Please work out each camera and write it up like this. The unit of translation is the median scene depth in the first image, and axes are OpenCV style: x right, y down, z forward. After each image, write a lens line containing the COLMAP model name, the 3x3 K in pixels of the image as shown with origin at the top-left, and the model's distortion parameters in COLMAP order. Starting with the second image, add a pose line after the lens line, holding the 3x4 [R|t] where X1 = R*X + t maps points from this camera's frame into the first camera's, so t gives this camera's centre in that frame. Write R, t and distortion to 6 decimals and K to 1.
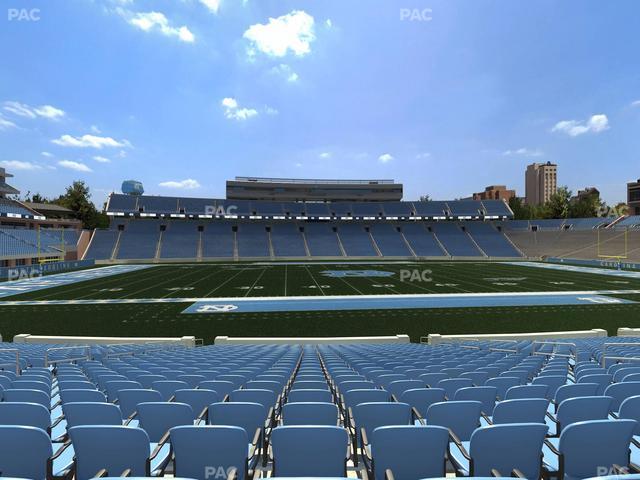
lens RADIAL K [[320.0, 0, 320.2], [0, 320.0, 239.7], [0, 0, 1]] dist [-0.000299, 0.000074]
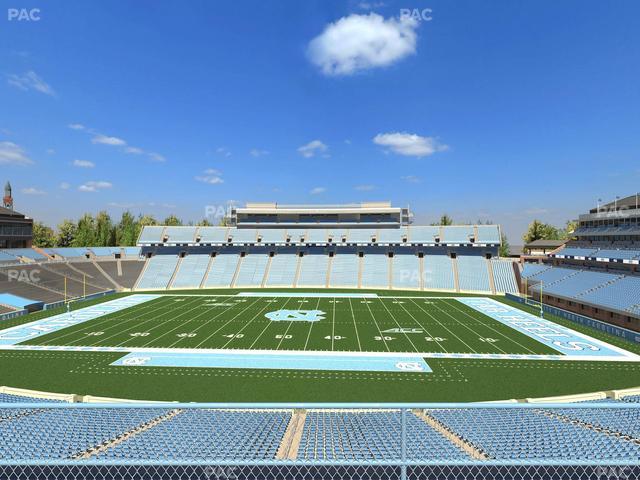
lens RADIAL K [[320.0, 0, 320.7], [0, 320.0, 242.9], [0, 0, 1]] dist [-0.000299, 0.000074]
pose [[0.987894, 0.001234, -0.155127, 0.181573], [0.000379, 0.999946, 0.010366, -0.084141], [0.155131, -0.010299, 0.987840, -0.089404]]
